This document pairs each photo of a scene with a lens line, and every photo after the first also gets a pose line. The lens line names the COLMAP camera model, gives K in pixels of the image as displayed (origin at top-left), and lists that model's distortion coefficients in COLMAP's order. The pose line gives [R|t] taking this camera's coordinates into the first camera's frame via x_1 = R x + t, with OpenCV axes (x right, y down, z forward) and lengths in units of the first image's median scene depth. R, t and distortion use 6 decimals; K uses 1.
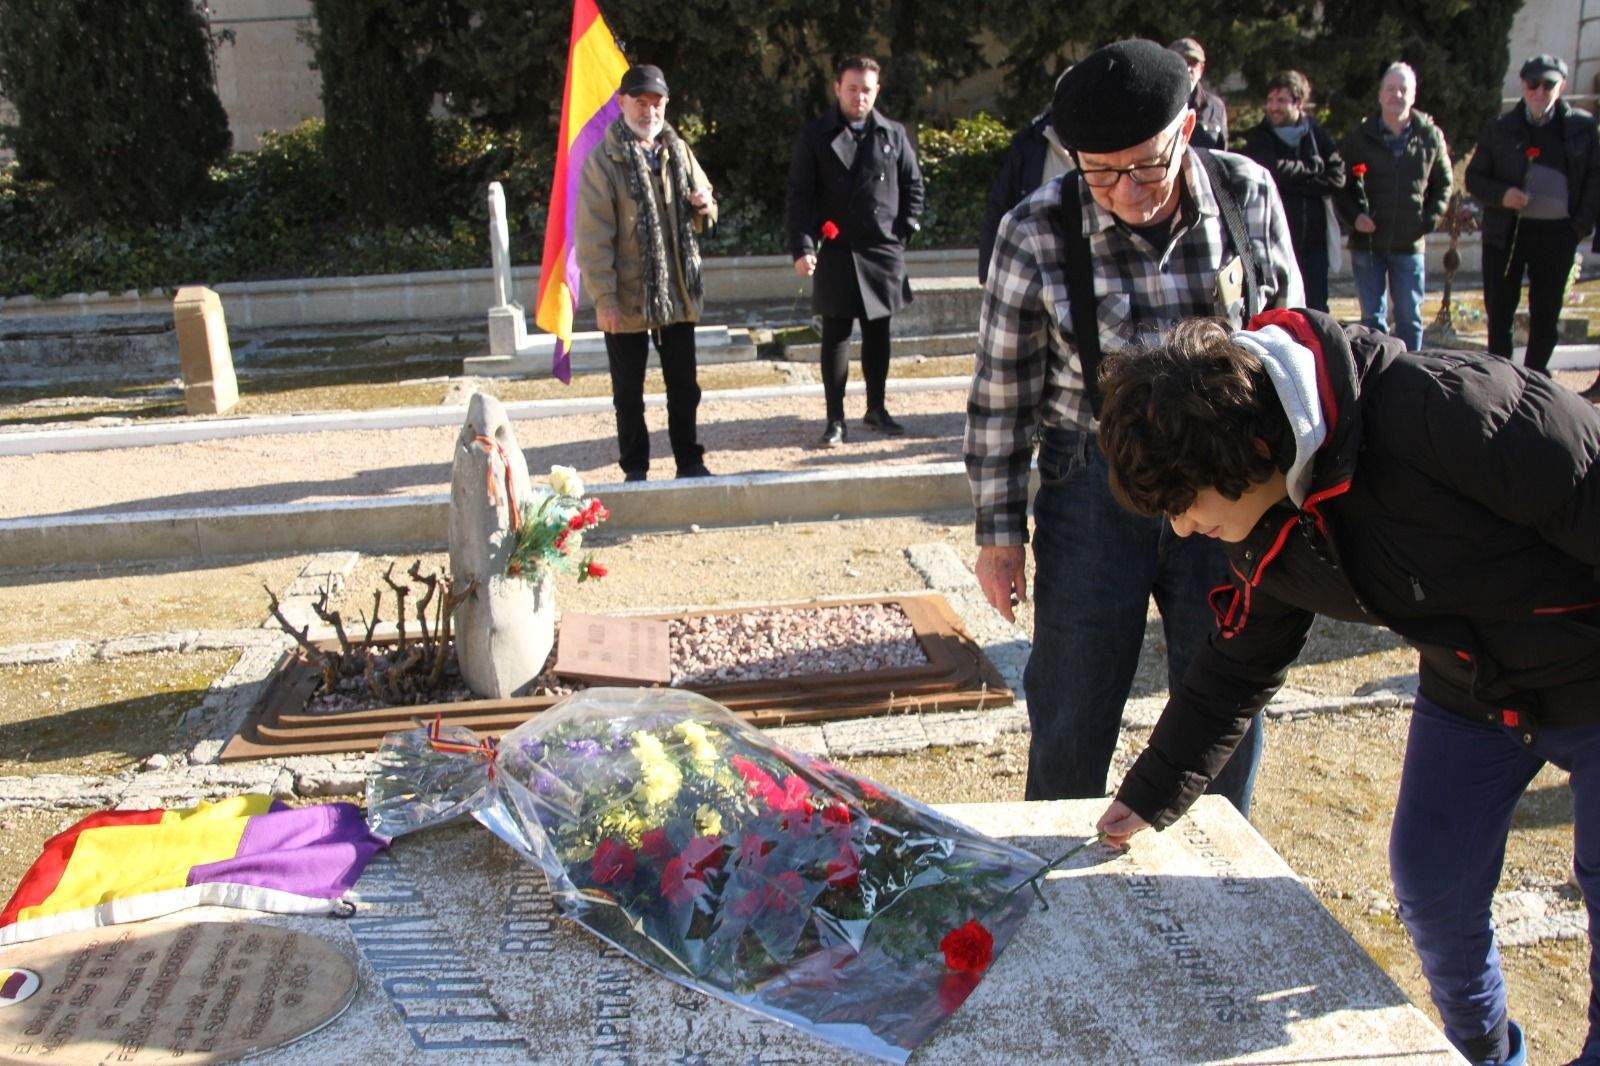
lens RADIAL K [[1438.7, 0, 802.9], [0, 1438.7, 564.0], [0, 0, 1]] dist [-0.159785, 0.160856]
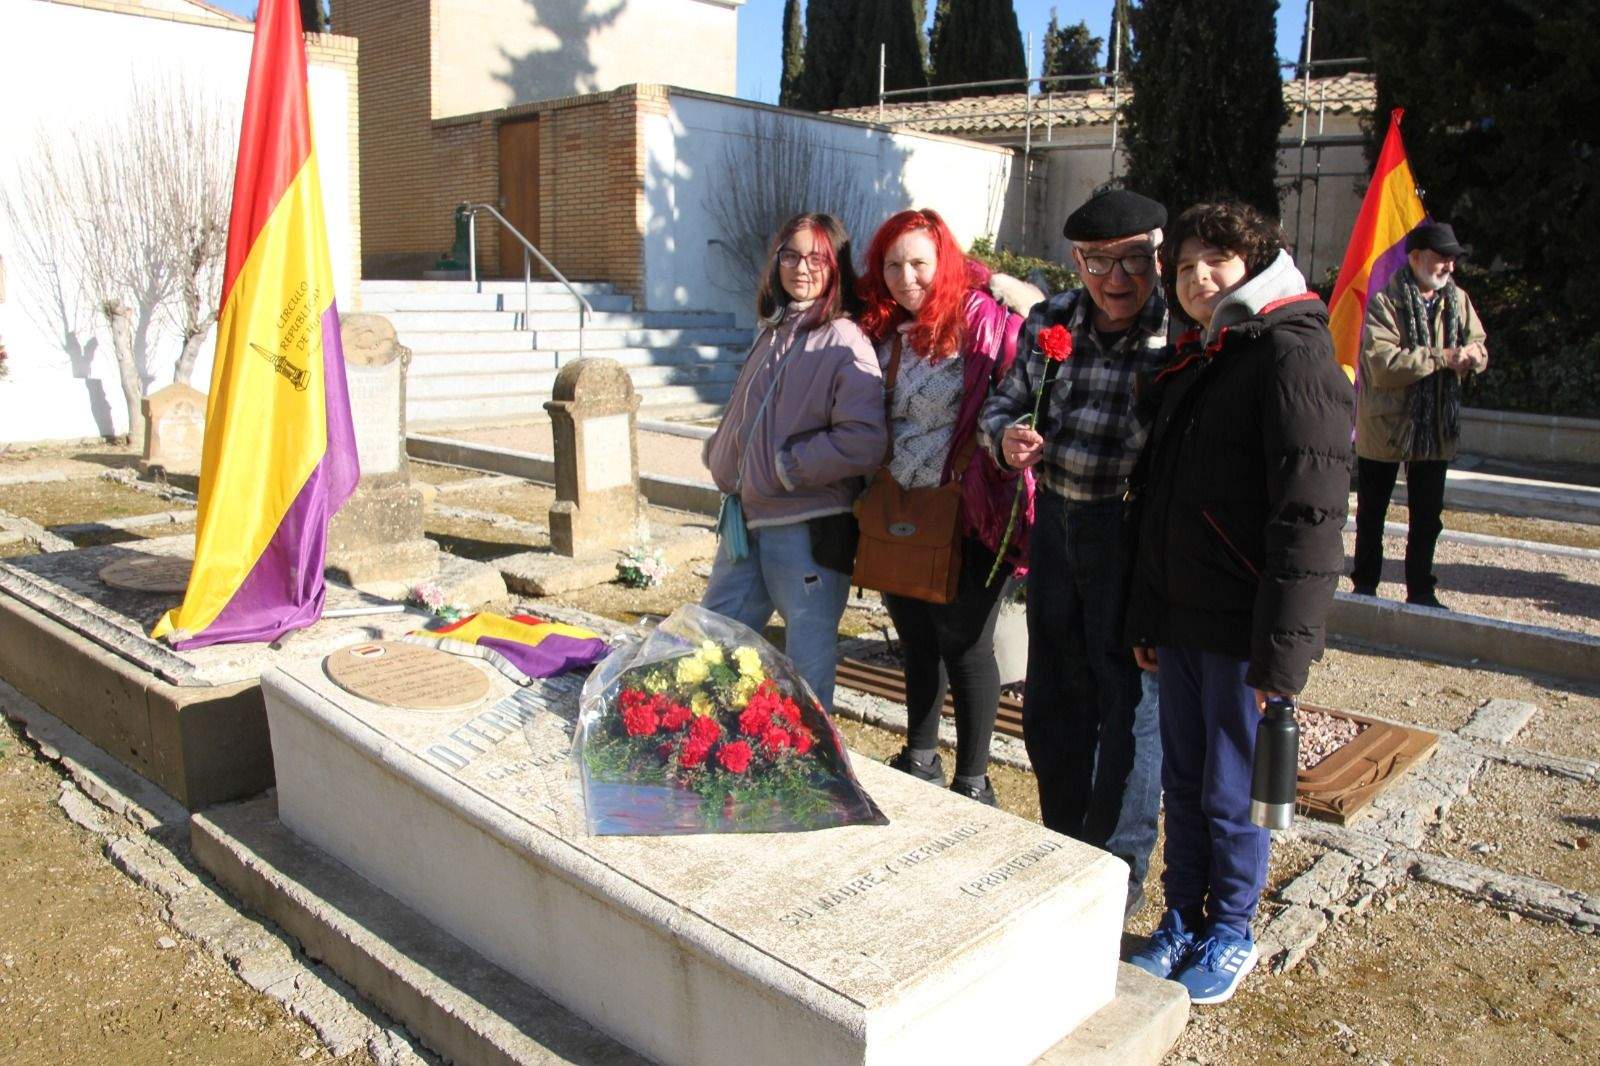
lens RADIAL K [[1308.3, 0, 816.1], [0, 1308.3, 559.6], [0, 0, 1]] dist [-0.187159, 0.121700]
pose [[0.666269, 0.199791, -0.718450, 0.456523], [-0.252324, 0.967013, 0.034914, -0.020563], [0.701725, 0.158020, 0.694702, 0.053950]]
